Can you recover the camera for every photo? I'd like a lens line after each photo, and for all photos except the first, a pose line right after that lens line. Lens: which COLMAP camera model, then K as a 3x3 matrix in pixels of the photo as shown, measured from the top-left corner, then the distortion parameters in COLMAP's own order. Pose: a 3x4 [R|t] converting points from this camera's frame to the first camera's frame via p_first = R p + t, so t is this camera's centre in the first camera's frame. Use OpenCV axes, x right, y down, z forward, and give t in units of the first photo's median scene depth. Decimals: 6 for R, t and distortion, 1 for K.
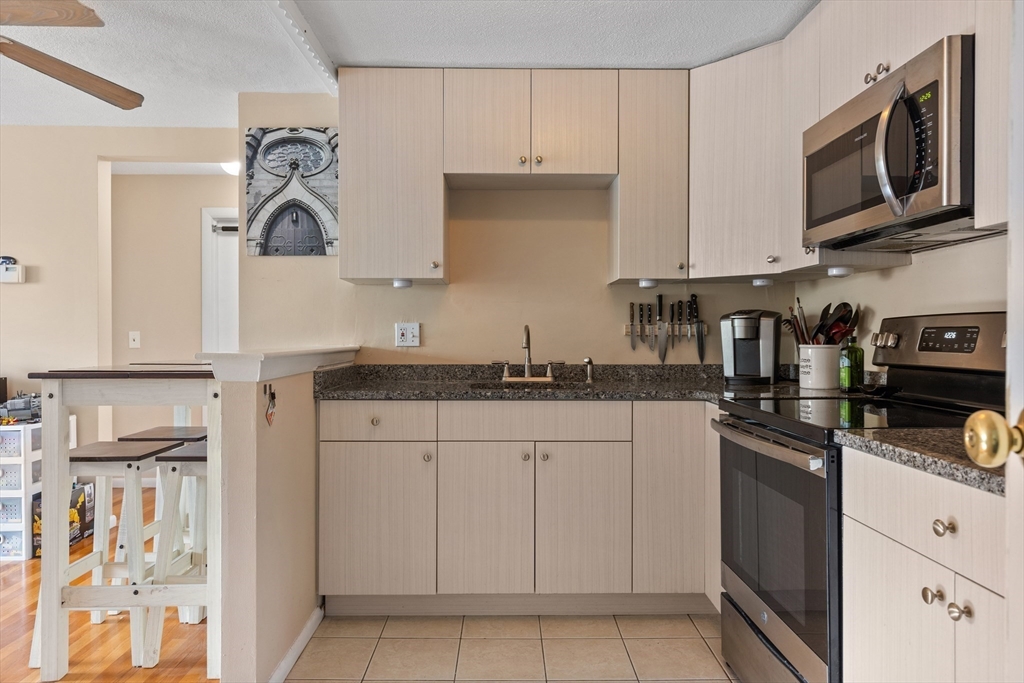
lens RADIAL K [[669.1, 0, 509.2], [0, 669.1, 337.2], [0, 0, 1]] dist [0.001269, -0.002016]
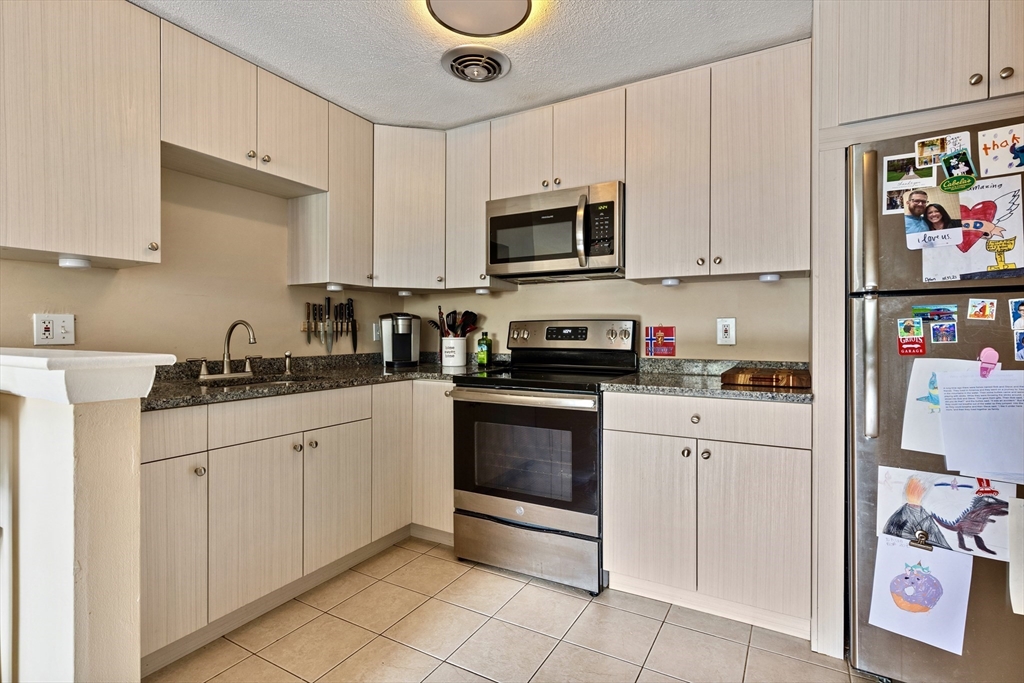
lens RADIAL K [[501.5, 0, 515.0], [0, 501.5, 336.1], [0, 0, 1]] dist [0.000537, -0.001400]
pose [[0.489706, -0.005839, 0.871868, -0.434555], [0.001833, 0.999982, 0.005668, 0.001668], [-0.871886, -0.001178, 0.489708, 0.292581]]
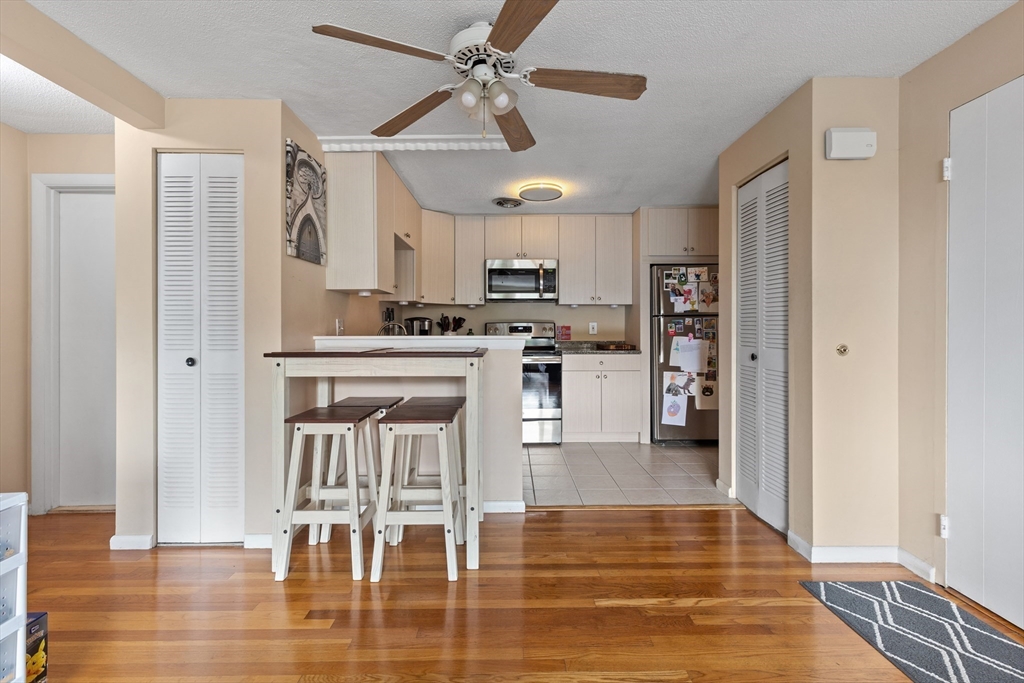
lens RADIAL K [[473.0, 0, 511.2], [0, 473.0, 335.4], [0, 0, 1]] dist [0.002045, 0.000064]
pose [[-0.008642, -0.012957, 0.999879, -1.315060], [0.004839, 0.999904, 0.013000, 0.001632], [-0.999951, 0.004951, -0.008579, 0.723564]]
